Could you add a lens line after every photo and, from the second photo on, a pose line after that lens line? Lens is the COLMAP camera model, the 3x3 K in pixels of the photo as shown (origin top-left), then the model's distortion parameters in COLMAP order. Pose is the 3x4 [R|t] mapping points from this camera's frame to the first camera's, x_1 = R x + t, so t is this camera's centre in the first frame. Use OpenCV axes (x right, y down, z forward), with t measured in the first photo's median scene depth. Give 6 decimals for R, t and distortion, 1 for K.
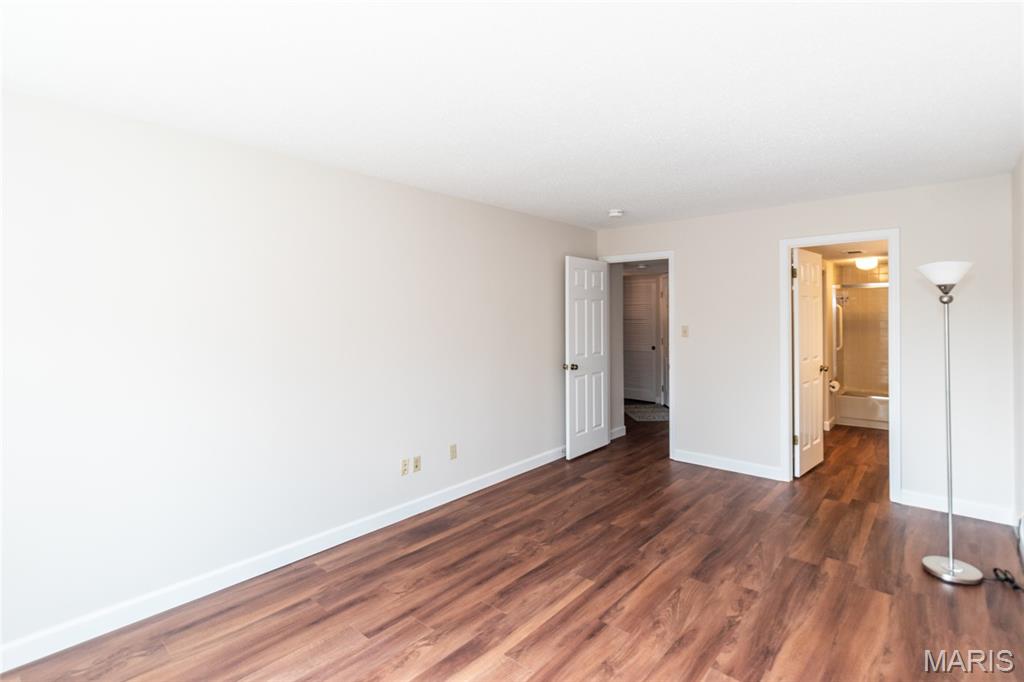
lens RADIAL K [[487.1, 0, 515.2], [0, 487.1, 332.2], [0, 0, 1]] dist [0.020246, -0.000875]
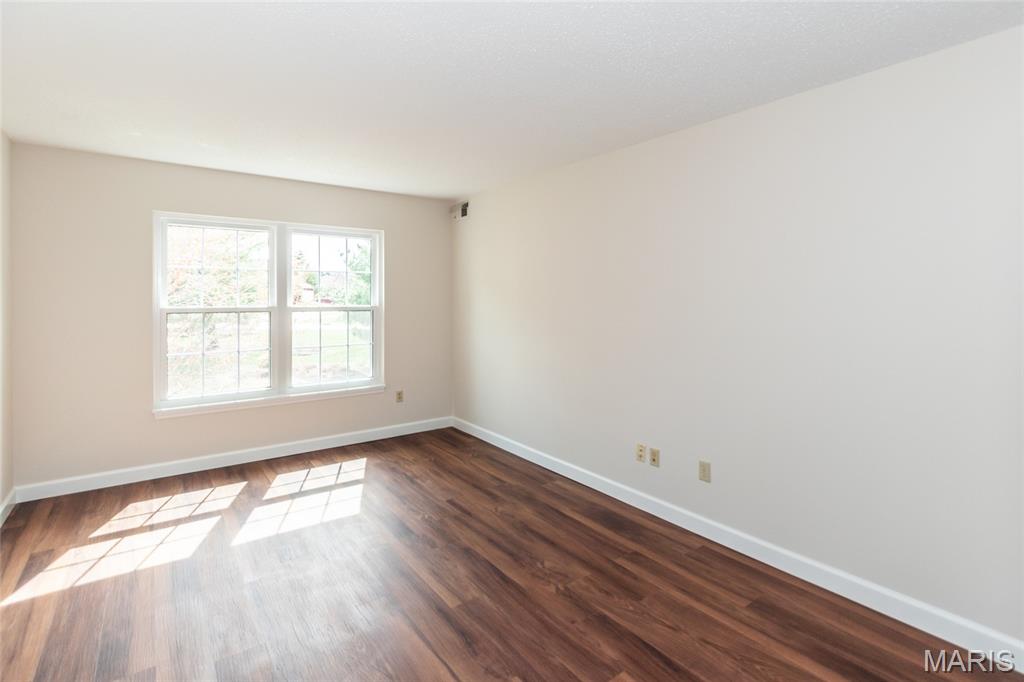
lens RADIAL K [[487.1, 0, 515.2], [0, 487.1, 332.2], [0, 0, 1]] dist [0.020246, -0.000875]
pose [[-0.201597, 0.079399, -0.976245, 0.782077], [-0.030786, 0.995703, 0.087339, -0.019798], [0.978985, 0.047662, -0.198286, 1.075547]]
